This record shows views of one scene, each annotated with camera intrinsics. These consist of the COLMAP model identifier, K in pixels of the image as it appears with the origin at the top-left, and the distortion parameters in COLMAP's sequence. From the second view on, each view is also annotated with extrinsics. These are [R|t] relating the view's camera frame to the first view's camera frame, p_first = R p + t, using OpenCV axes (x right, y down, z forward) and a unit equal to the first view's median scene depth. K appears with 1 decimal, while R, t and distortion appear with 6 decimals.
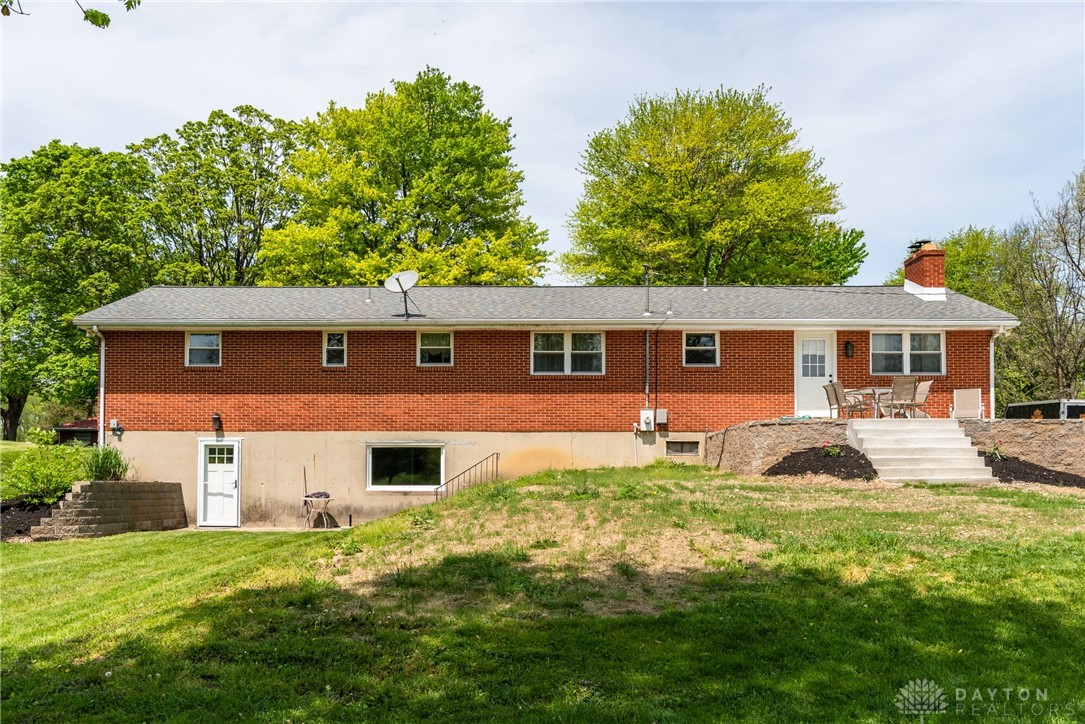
lens RADIAL K [[1083.6, 0, 542.0], [0, 1083.6, 371.1], [0, 0, 1]] dist [-0.002601, 0.000000]
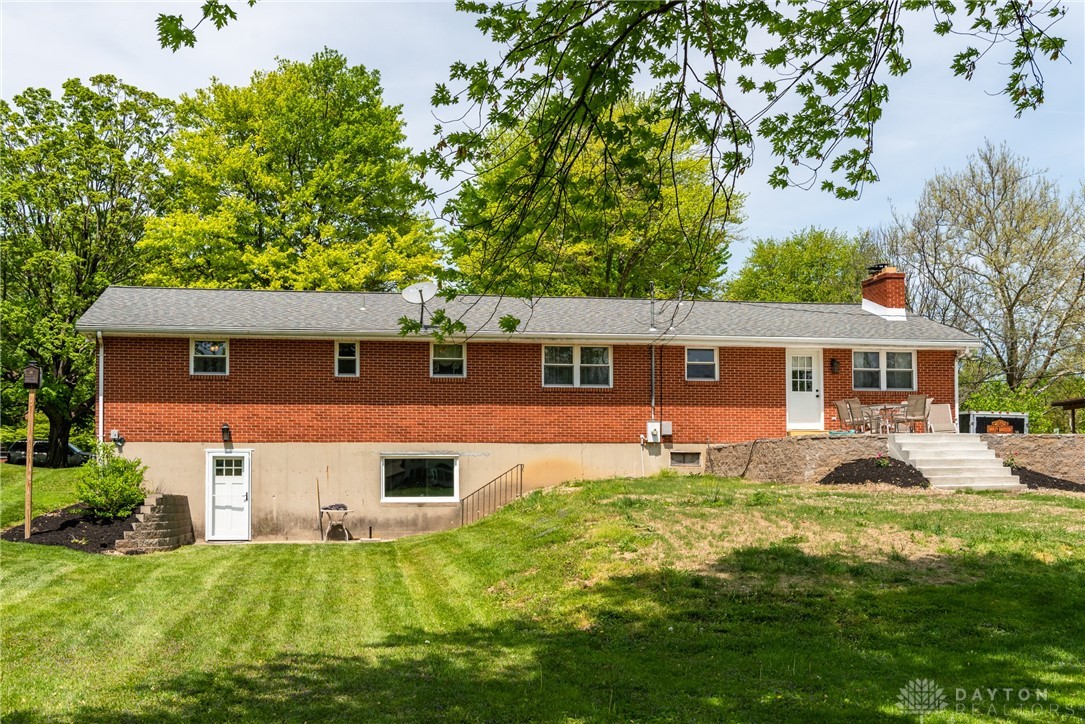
lens RADIAL K [[1240.1, 0, 538.7], [0, 1240.1, 357.5], [0, 0, 1]] dist [-0.019083, 0.000000]
pose [[0.980227, 0.014421, 0.197350, -0.243642], [-0.012824, 0.999874, -0.009369, -0.013452], [-0.197460, 0.006653, 0.980288, -0.140642]]
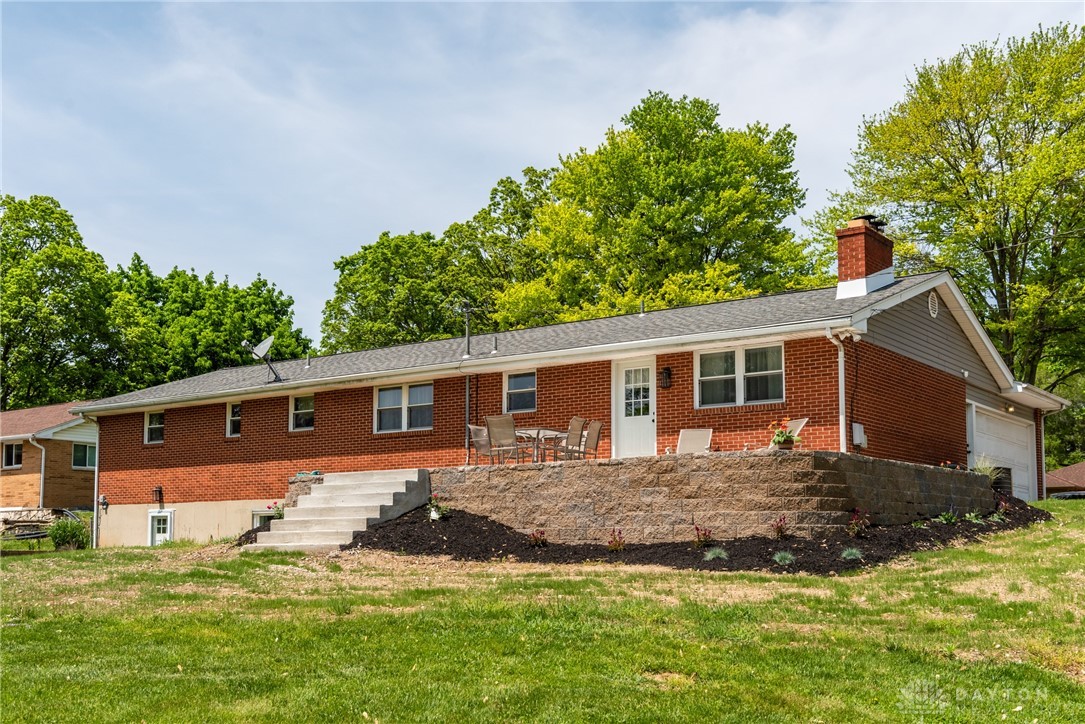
lens RADIAL K [[1195.8, 0, 546.2], [0, 1195.8, 362.0], [0, 0, 1]] dist [0.006893, 0.000000]
pose [[0.810159, -0.091450, -0.579033, 0.708503], [0.058671, 0.995447, -0.075125, 0.027651], [0.583266, 0.026891, 0.811836, 0.253601]]
